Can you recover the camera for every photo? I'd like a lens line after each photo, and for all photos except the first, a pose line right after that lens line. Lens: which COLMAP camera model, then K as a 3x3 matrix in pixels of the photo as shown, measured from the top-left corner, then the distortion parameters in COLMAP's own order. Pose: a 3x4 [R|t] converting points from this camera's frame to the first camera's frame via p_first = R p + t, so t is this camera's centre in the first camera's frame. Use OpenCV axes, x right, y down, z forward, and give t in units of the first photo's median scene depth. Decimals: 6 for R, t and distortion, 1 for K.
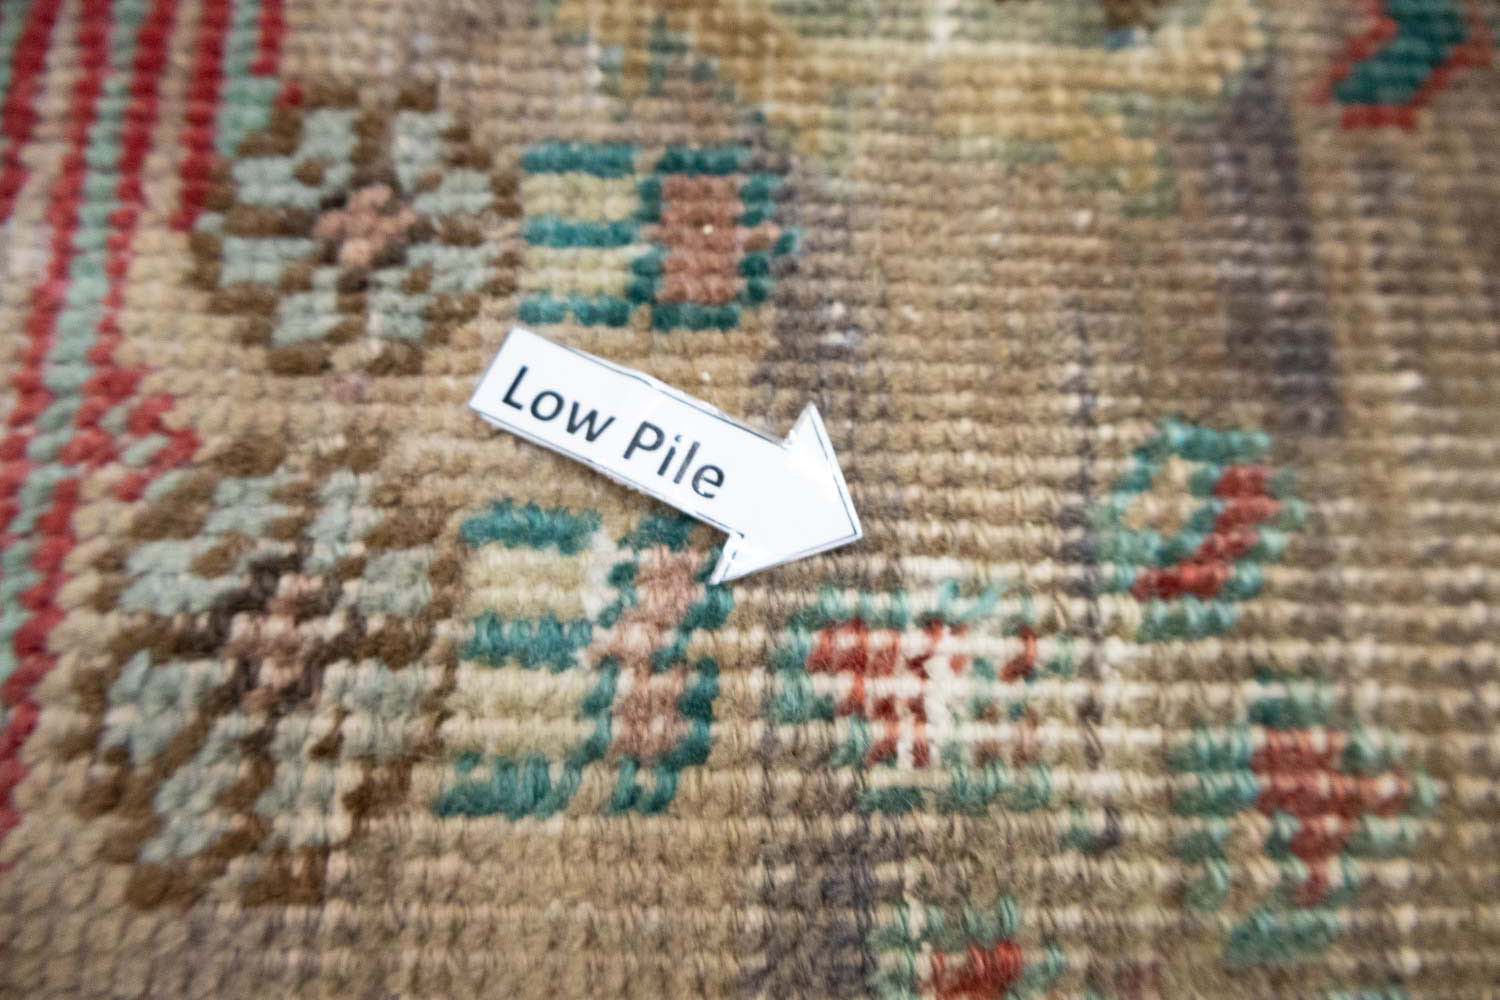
lens RADIAL K [[1287.8, 0, 758.9], [0, 1287.8, 498.8], [0, 0, 1]] dist [0.026343, 0.001818]
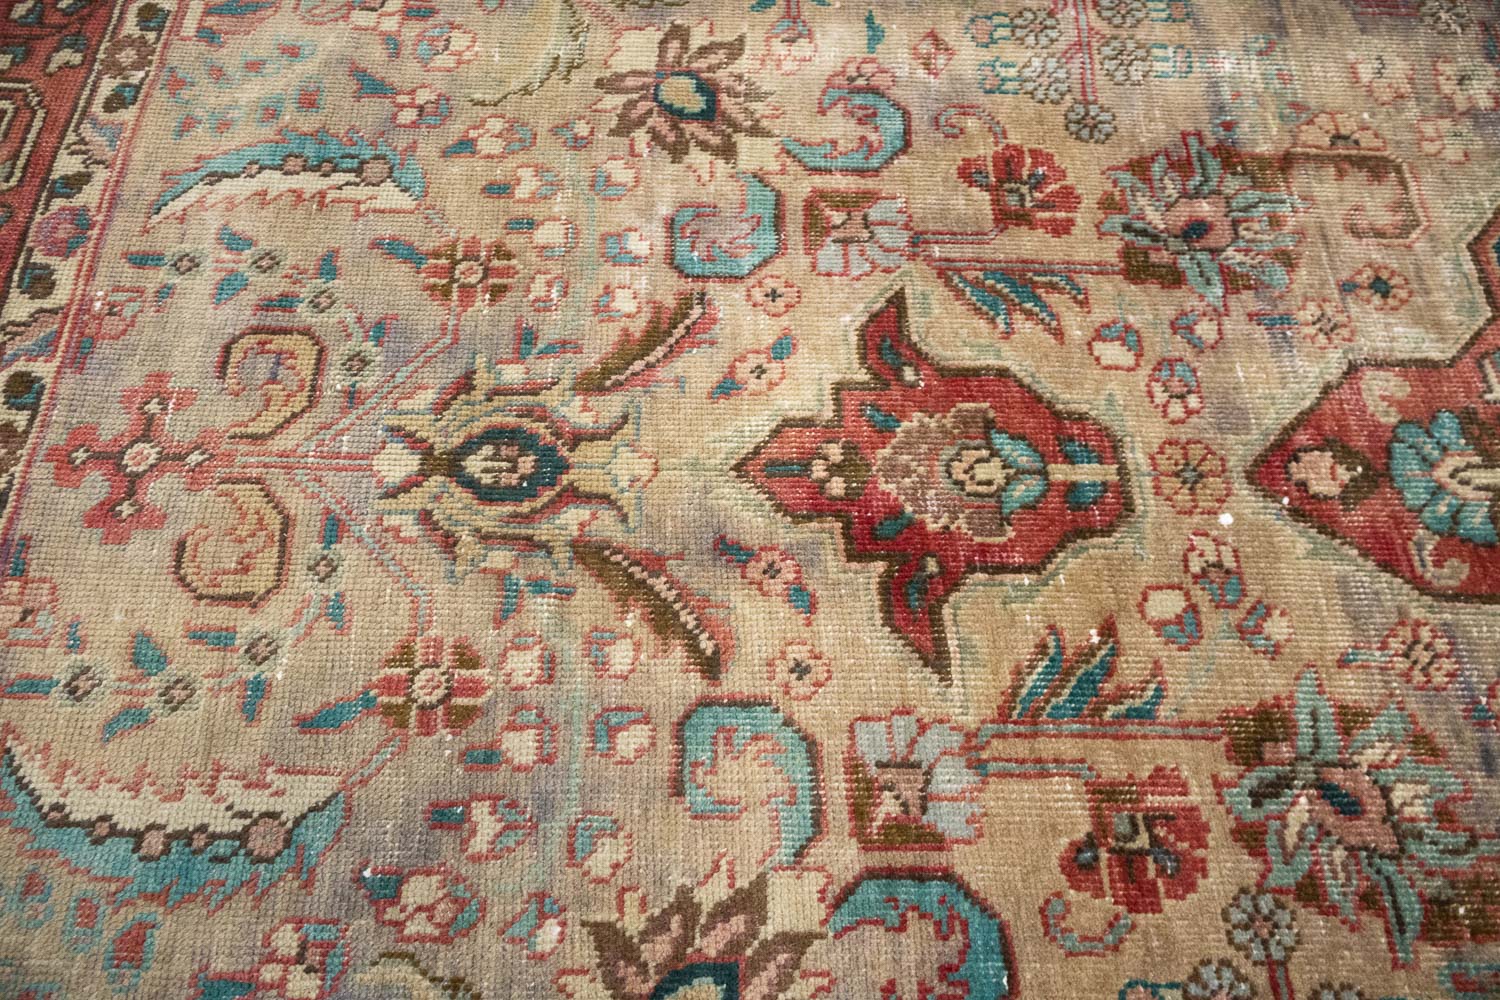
lens RADIAL K [[1292.5, 0, 730.9], [0, 1292.5, 473.0], [0, 0, 1]] dist [0.003468, -0.002690]
pose [[0.998079, 0.000556, -0.061953, -1.936693], [-0.010818, 0.986161, -0.165436, 3.260018], [0.061003, 0.165789, 0.984273, -5.209067]]
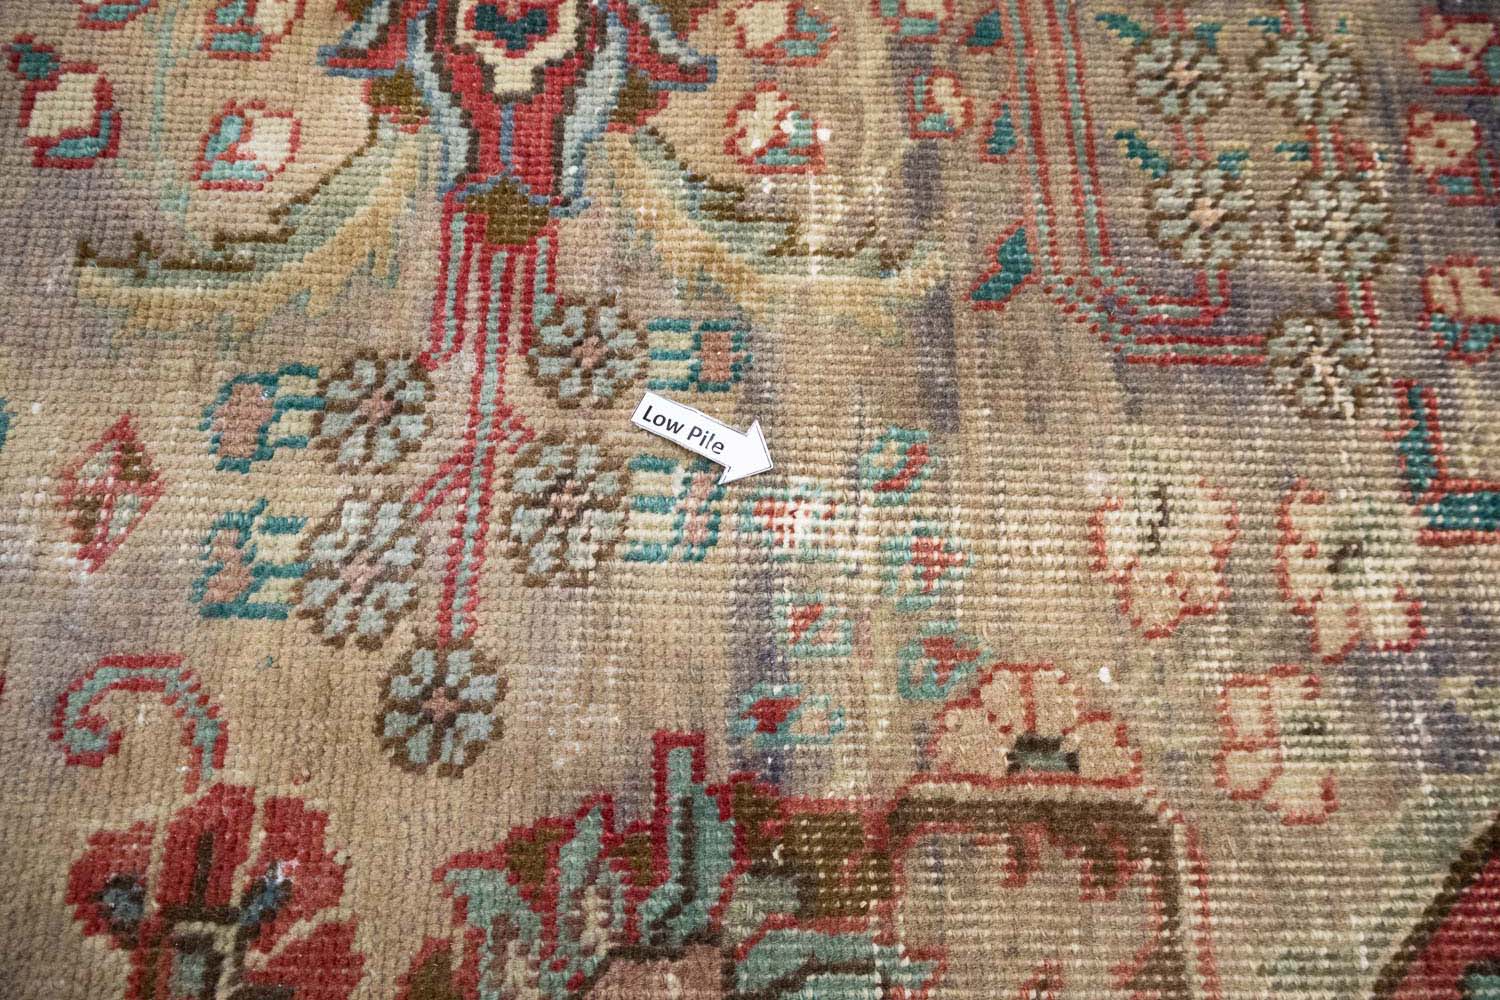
lens RADIAL K [[1245.5, 0, 750.0], [0, 1245.5, 500.0], [0, 0, 1]] dist [0.008345, -0.005274]
pose [[0.999532, 0.005591, -0.030063, 0.111234], [-0.005729, 0.999974, -0.004490, 0.110763], [0.030037, 0.004660, 0.999538, -1.682954]]
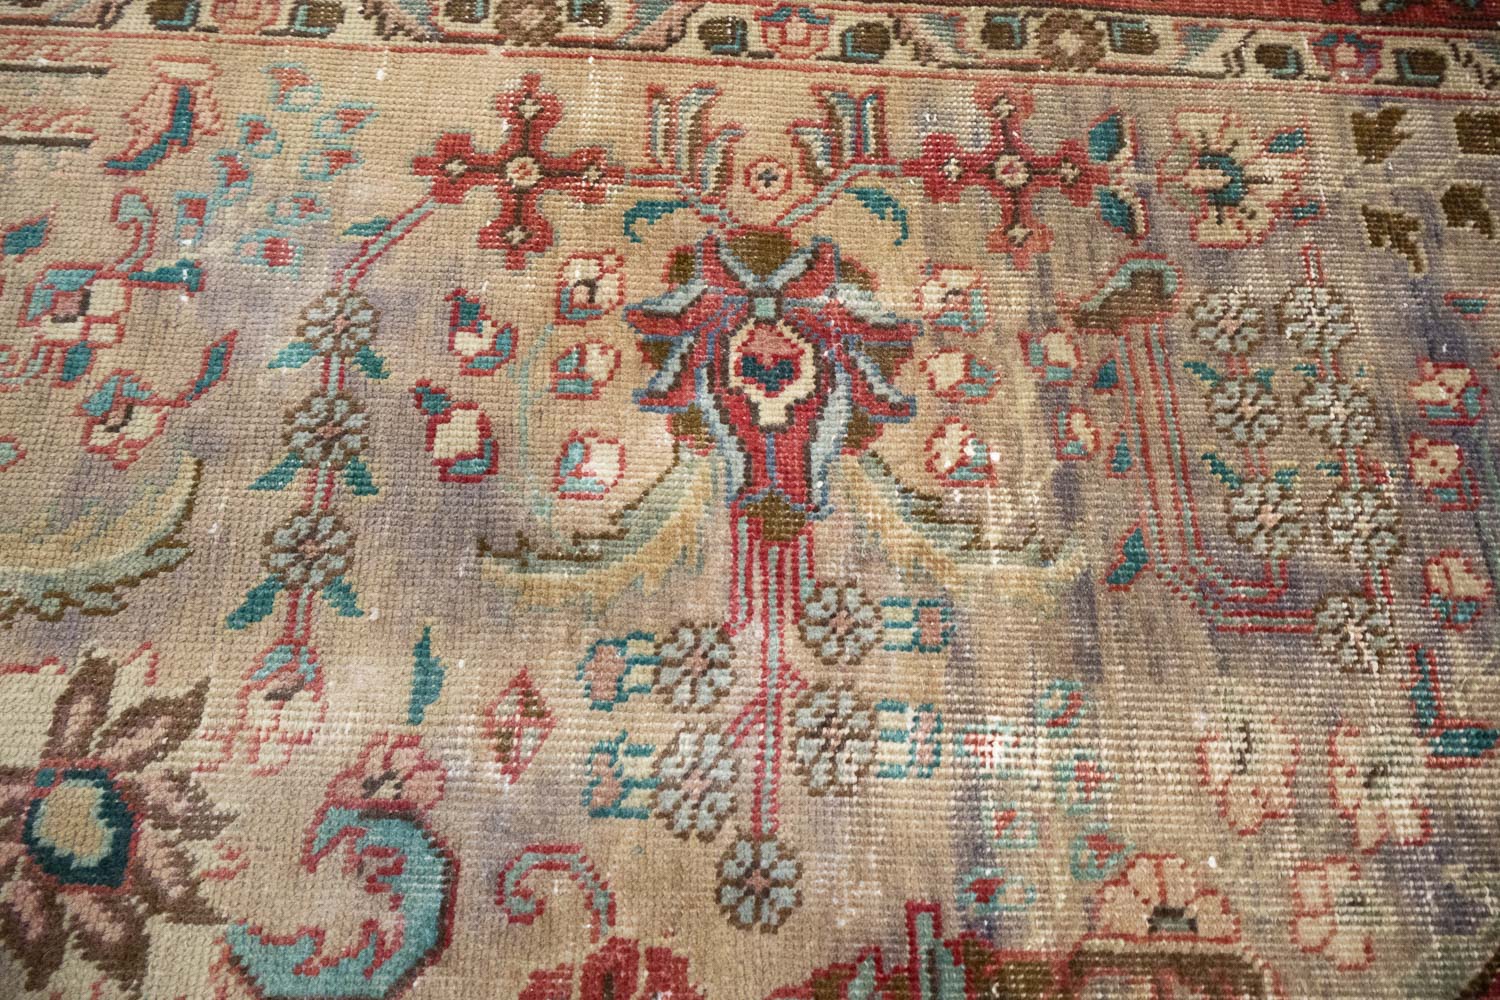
lens RADIAL K [[1242.5, 0, 740.2], [0, 1242.5, 499.7], [0, 0, 1]] dist [0.003840, -0.002048]
pose [[0.999603, 0.013403, -0.024789, -0.562367], [-0.014724, 0.998439, -0.053881, -0.402503], [0.024028, 0.054225, 0.998240, -2.880326]]
